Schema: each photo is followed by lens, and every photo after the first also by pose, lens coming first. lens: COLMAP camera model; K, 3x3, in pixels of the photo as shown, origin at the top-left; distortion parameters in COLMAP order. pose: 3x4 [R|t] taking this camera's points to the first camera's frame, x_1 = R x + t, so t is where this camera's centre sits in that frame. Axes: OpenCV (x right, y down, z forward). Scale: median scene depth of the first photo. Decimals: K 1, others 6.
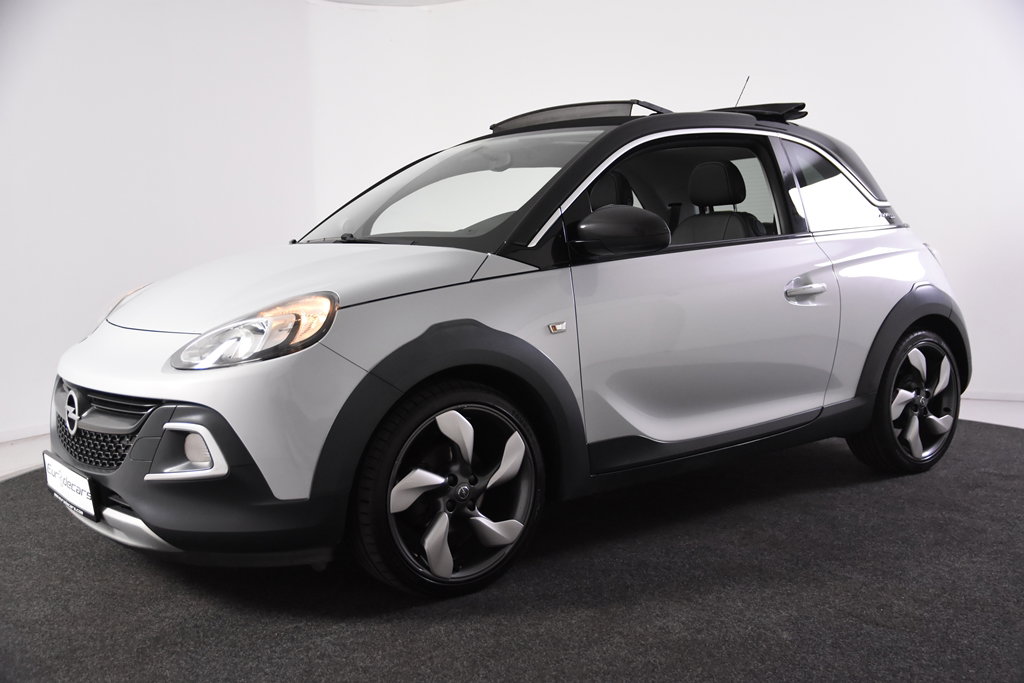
lens RADIAL K [[1033.4, 0, 512.6], [0, 1033.4, 342.5], [0, 0, 1]] dist [0.002422, 0.000000]
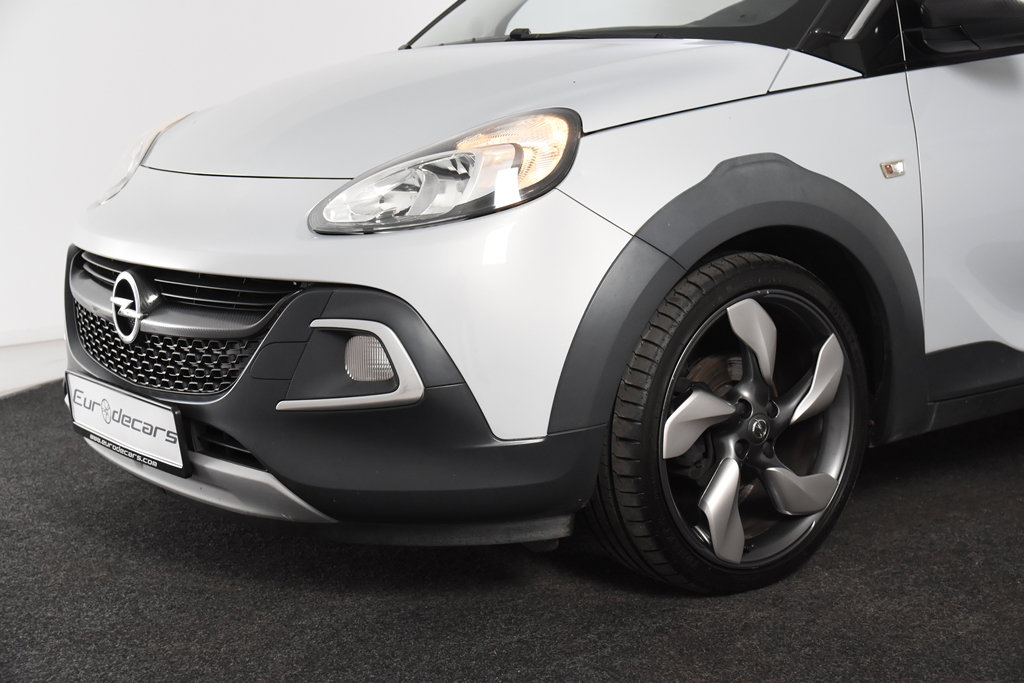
lens RADIAL K [[1475.3, 0, 502.7], [0, 1475.3, 343.4], [0, 0, 1]] dist [0.111732, 0.000000]
pose [[0.999936, -0.005347, 0.010015, -0.216581], [0.004625, 0.997481, 0.070777, 0.027957], [-0.010369, -0.070726, 0.997442, 0.097882]]
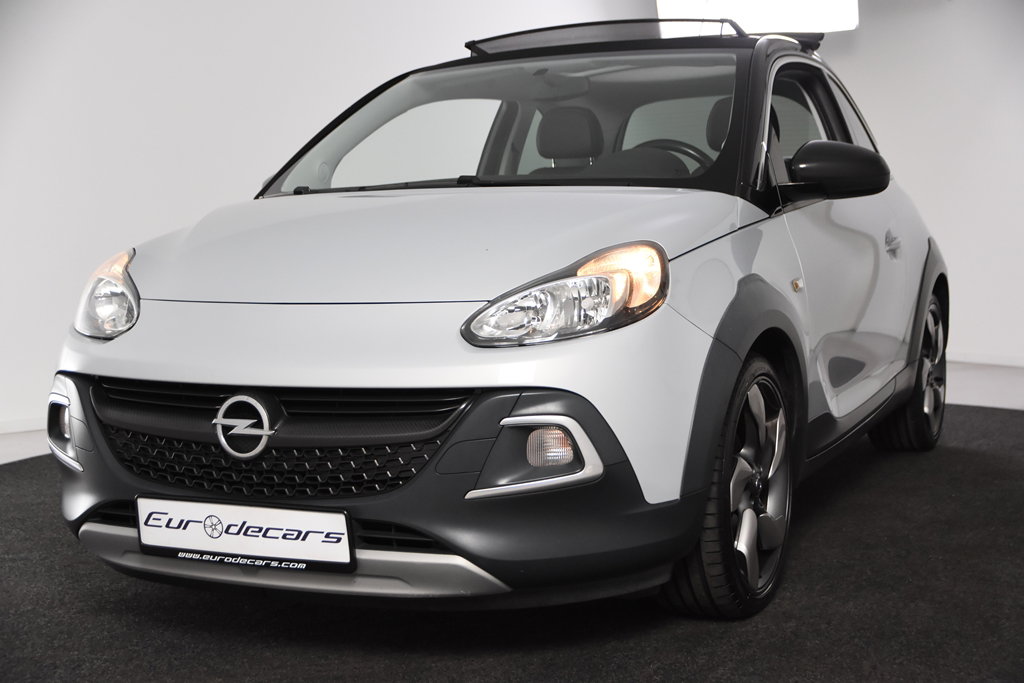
lens RADIAL K [[1475.3, 0, 520.3], [0, 1475.3, 345.0], [0, 0, 1]] dist [0.111732, 0.000000]
pose [[0.875989, -0.045416, 0.480188, -0.785503], [0.051526, 0.998672, 0.000456, 0.023790], [-0.479571, 0.024343, 0.877165, 0.053226]]
